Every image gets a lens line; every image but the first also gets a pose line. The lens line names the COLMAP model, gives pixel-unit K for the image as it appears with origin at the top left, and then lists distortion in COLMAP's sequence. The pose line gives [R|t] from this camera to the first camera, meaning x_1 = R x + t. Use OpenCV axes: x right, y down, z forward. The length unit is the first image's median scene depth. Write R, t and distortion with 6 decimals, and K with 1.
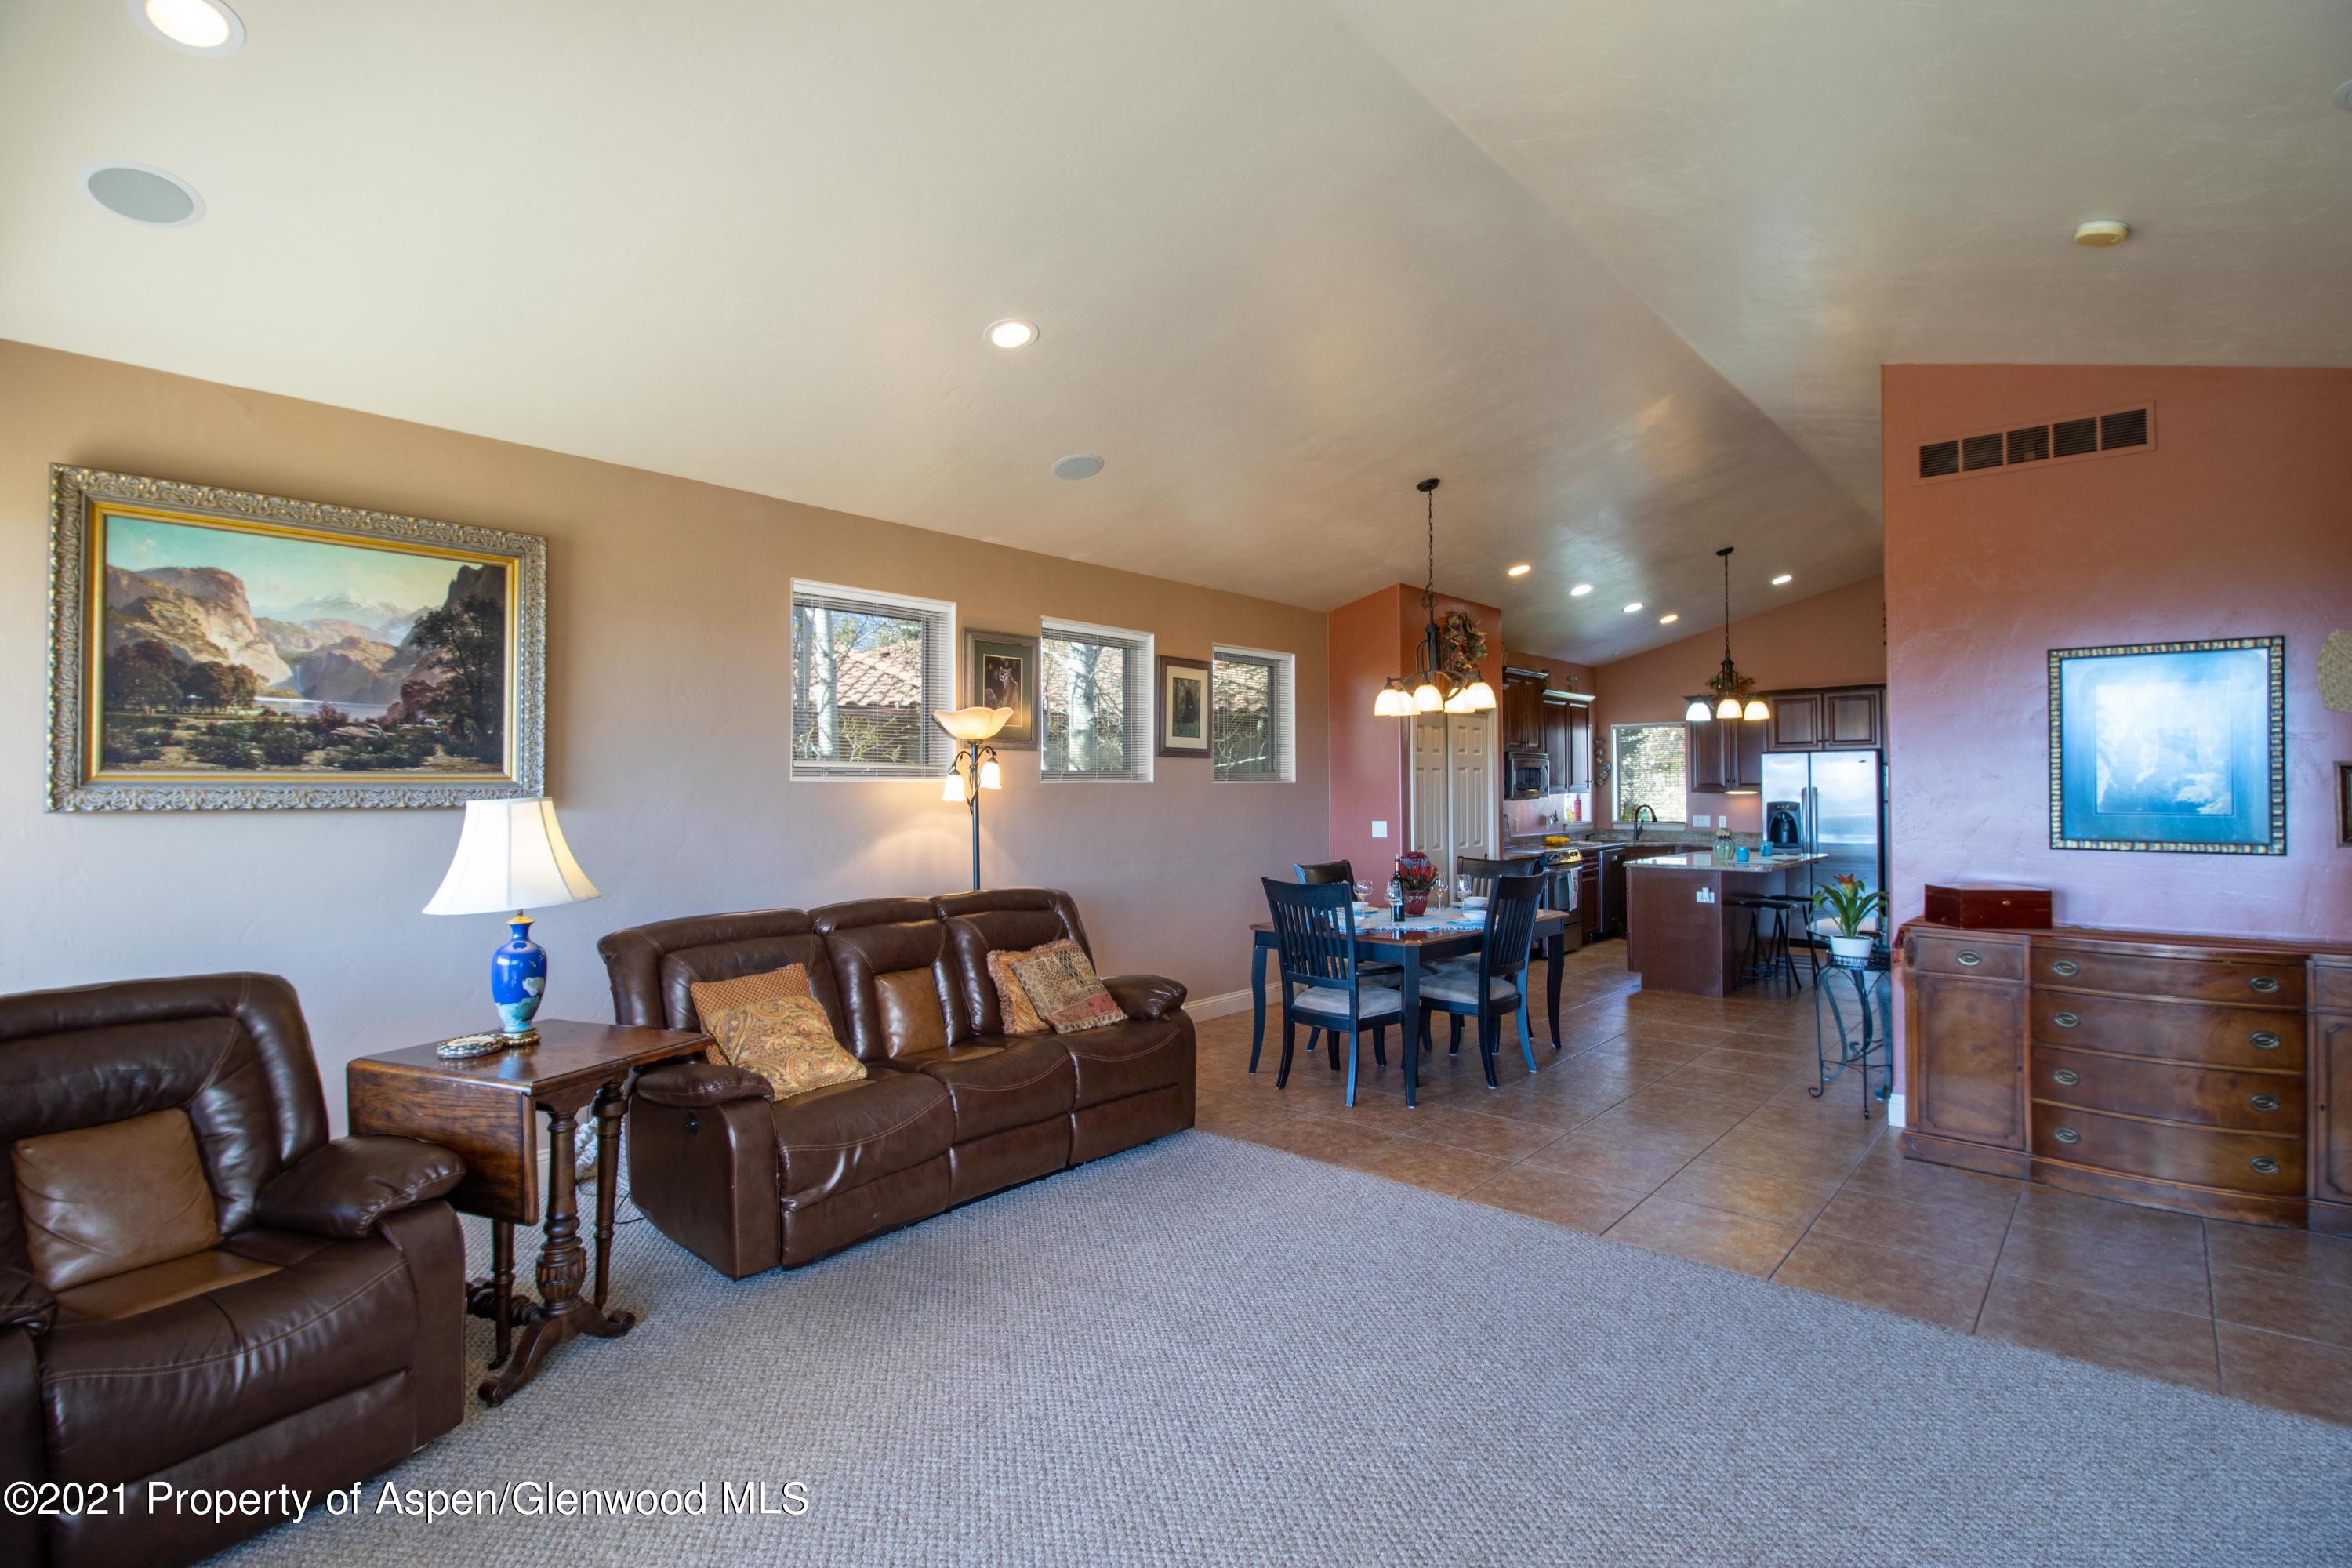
lens RADIAL K [[1128.0, 0, 1176.0], [0, 1128.0, 784.0], [0, 0, 1]] dist [-0.001697, -0.000217]
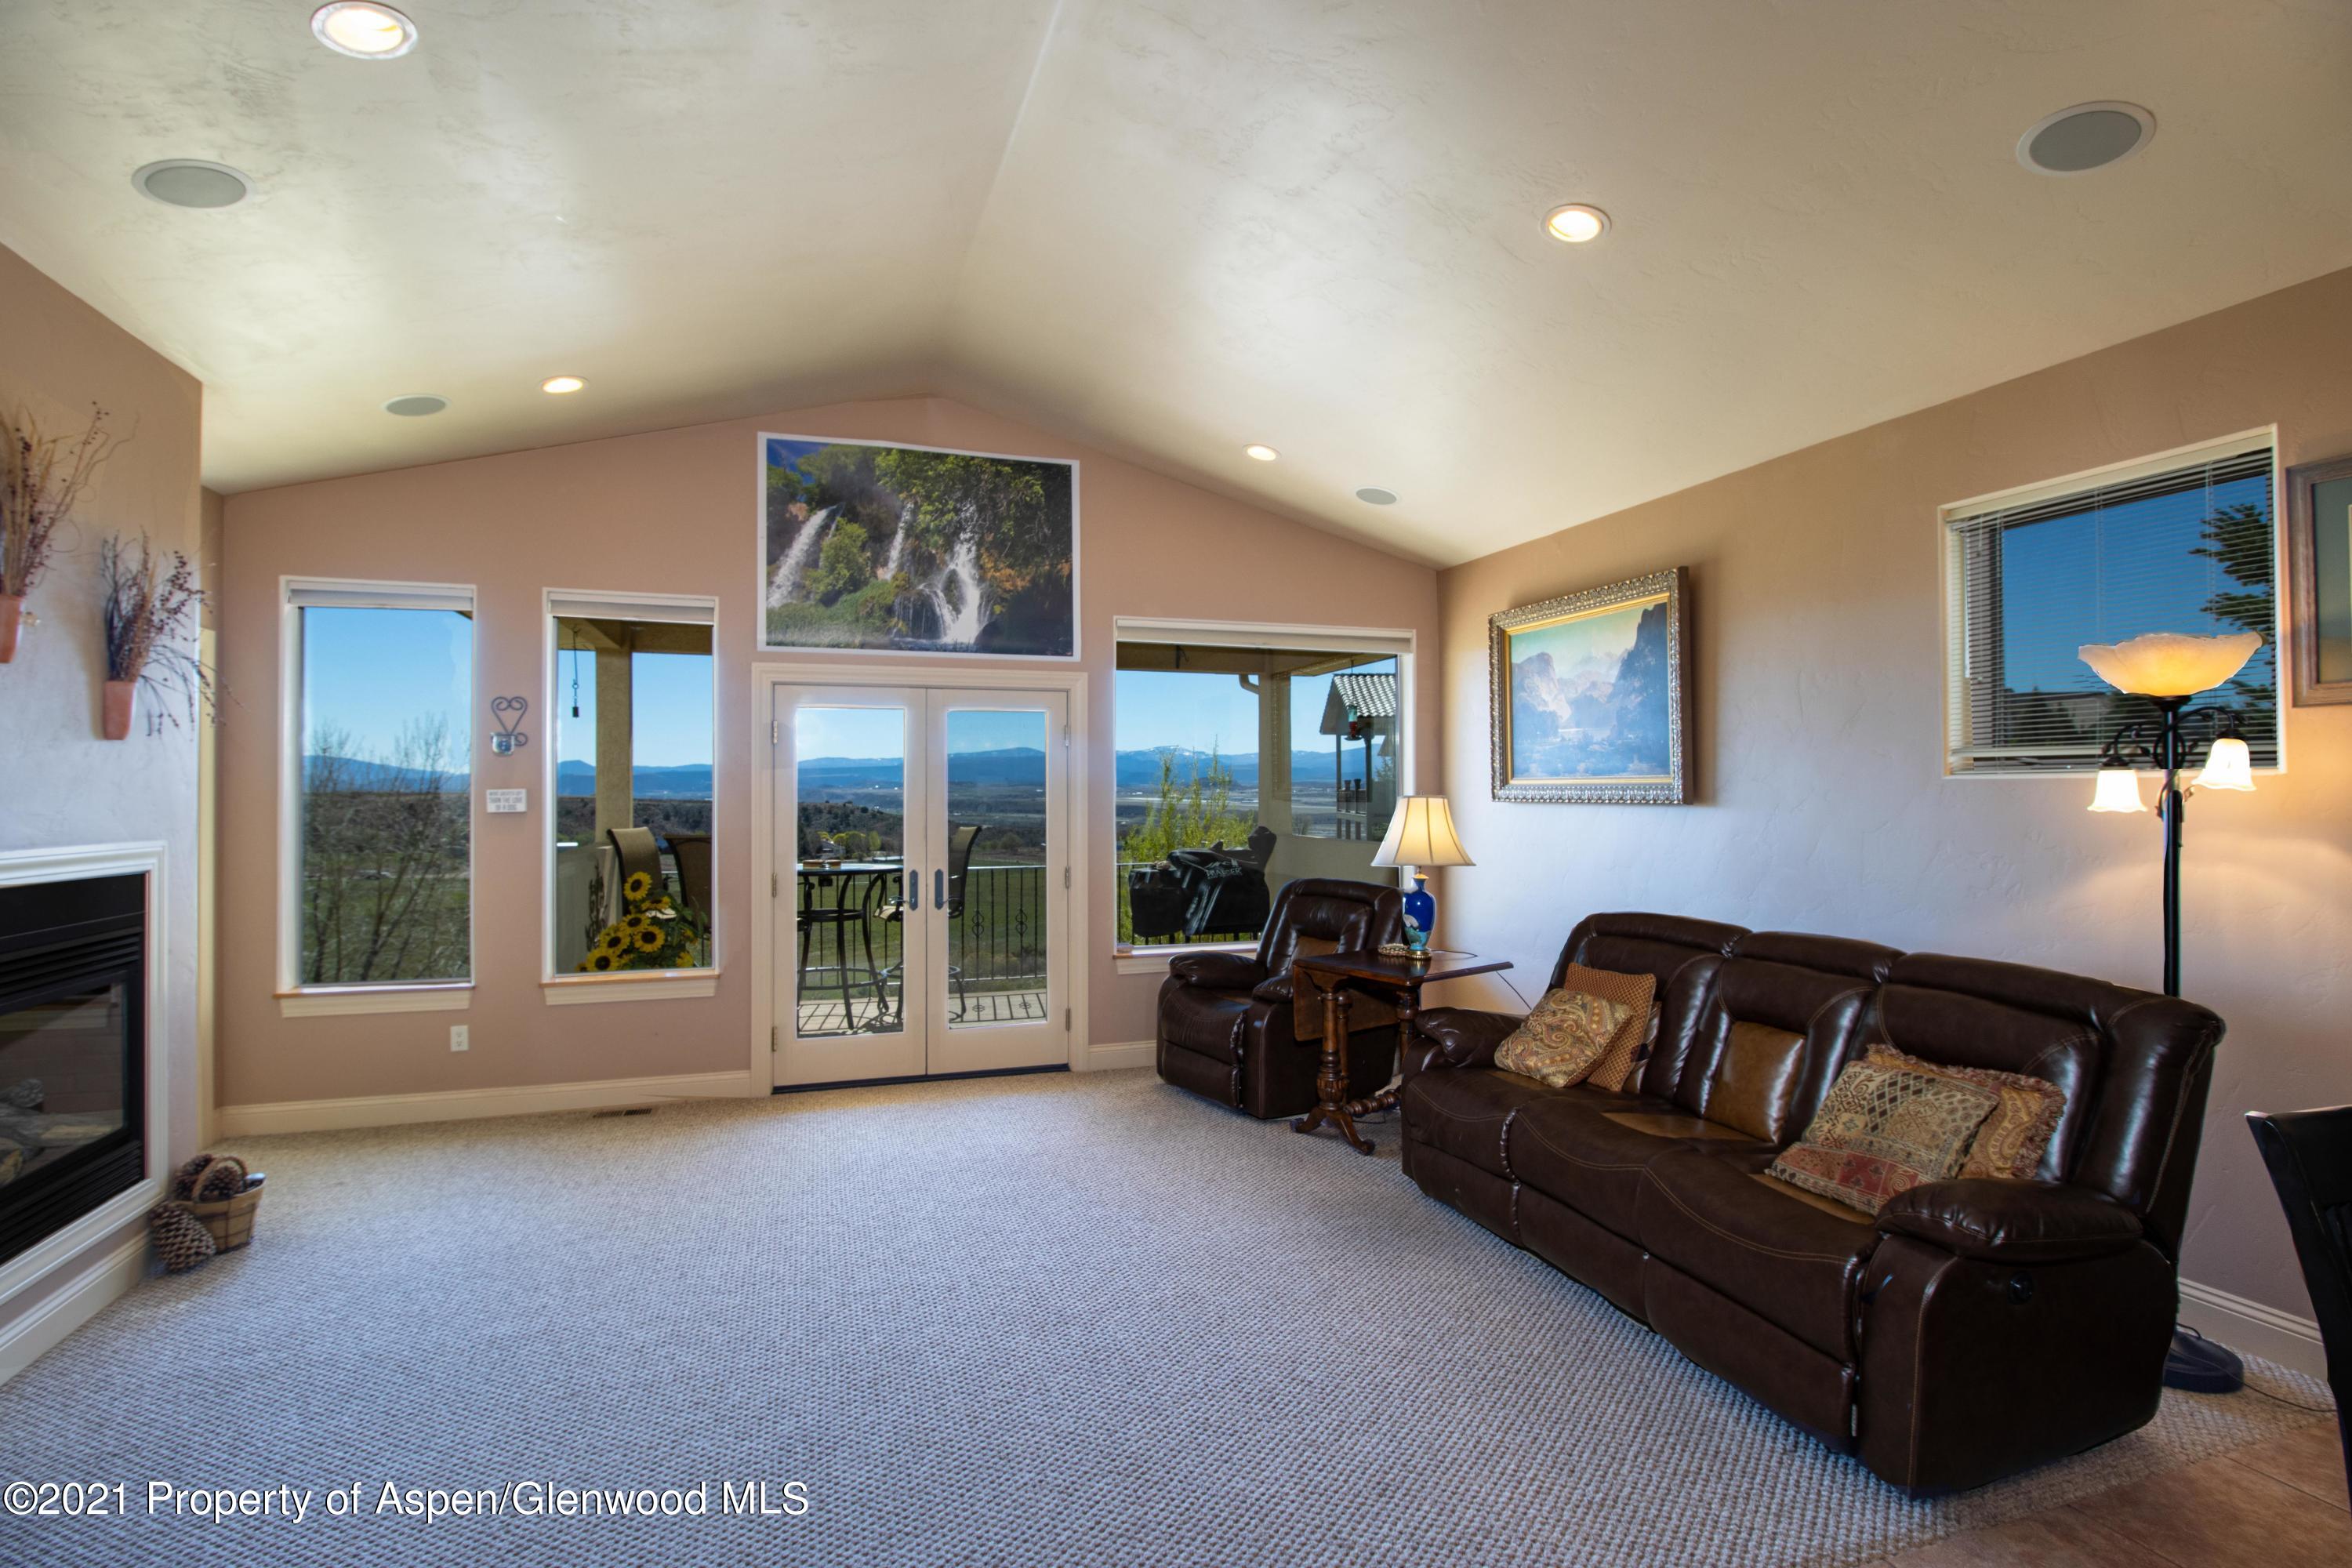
lens RADIAL K [[1143.7, 0, 1176.0], [0, 1143.7, 784.0], [0, 0, 1]] dist [-0.002673, -0.000577]
pose [[-0.505491, -0.001474, -0.862830, 0.778144], [0.006131, 0.999967, -0.005300, 0.002595], [0.862810, -0.007970, -0.505466, 1.287993]]
